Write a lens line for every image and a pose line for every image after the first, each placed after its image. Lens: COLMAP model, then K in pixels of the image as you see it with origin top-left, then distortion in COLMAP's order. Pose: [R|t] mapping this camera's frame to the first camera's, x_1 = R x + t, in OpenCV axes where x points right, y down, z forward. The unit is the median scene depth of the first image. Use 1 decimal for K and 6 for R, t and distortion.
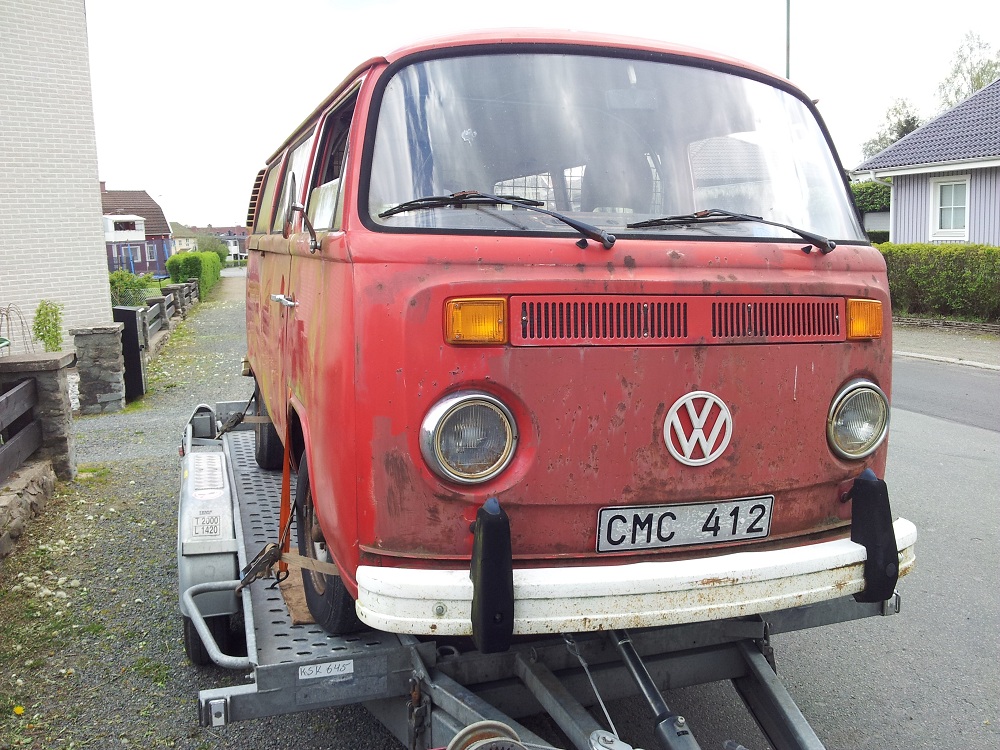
lens RADIAL K [[914.5, 0, 500.0], [0, 914.5, 375.0], [0, 0, 1]] dist [0.060122, -0.173679]
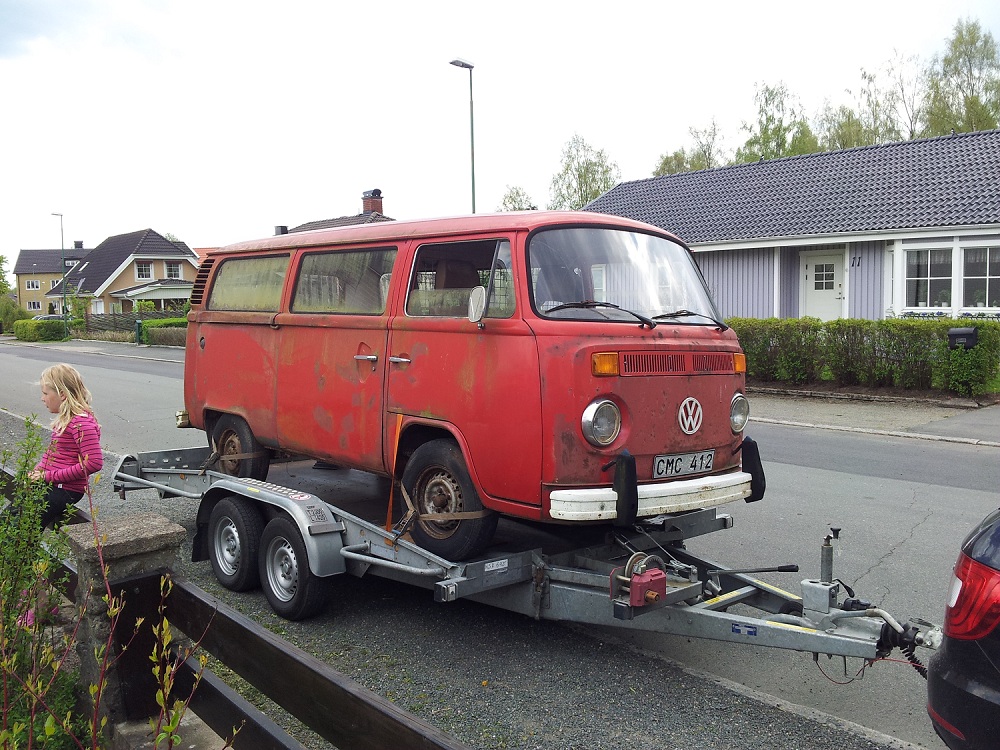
lens RADIAL K [[914.5, 0, 500.0], [0, 914.5, 375.0], [0, 0, 1]] dist [0.060122, -0.173679]
pose [[0.922354, -0.017234, 0.385961, -0.969365], [0.045657, 0.996866, -0.064597, 0.080477], [-0.383638, 0.077203, 0.920251, -0.734138]]
